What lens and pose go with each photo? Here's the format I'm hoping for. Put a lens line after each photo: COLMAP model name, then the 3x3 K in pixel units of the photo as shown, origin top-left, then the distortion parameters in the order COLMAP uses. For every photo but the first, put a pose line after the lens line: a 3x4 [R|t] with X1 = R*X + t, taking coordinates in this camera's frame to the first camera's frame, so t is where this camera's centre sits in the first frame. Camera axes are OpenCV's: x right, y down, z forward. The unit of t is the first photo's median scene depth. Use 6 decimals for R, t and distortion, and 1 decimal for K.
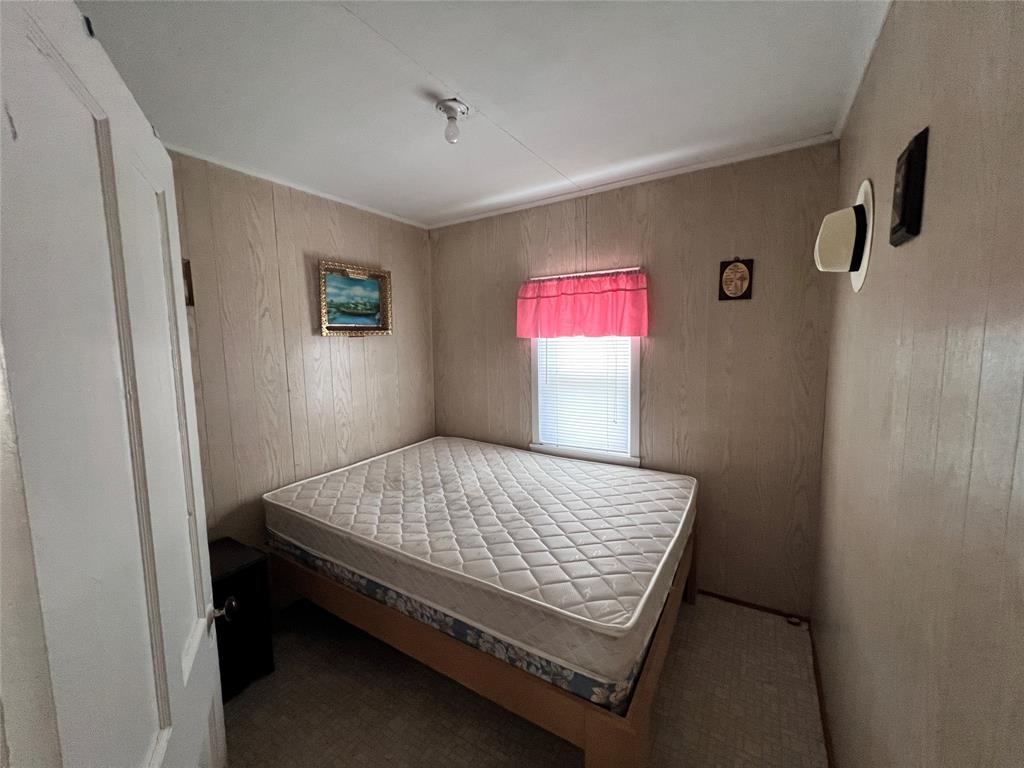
lens RADIAL K [[411.4, 0, 509.0], [0, 411.4, 381.3], [0, 0, 1]] dist [-0.001253, 0.000382]
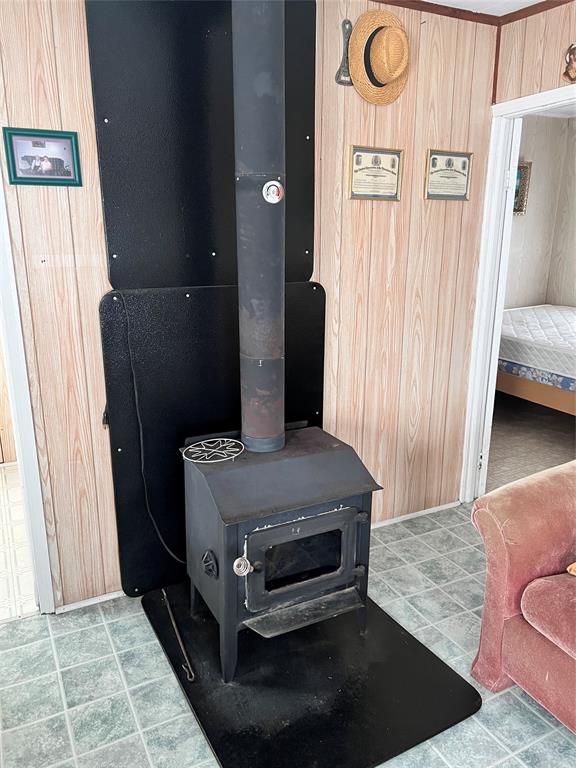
lens RADIAL K [[586.7, 0, 288.0], [0, 586.7, 384.0], [0, 0, 1]] dist [0.008769, 0.005354]
pose [[0.861636, 0.161126, -0.481271, 0.040078], [-0.072509, 0.977621, 0.197485, 0.089335], [0.502321, -0.135264, 0.854036, -0.976280]]
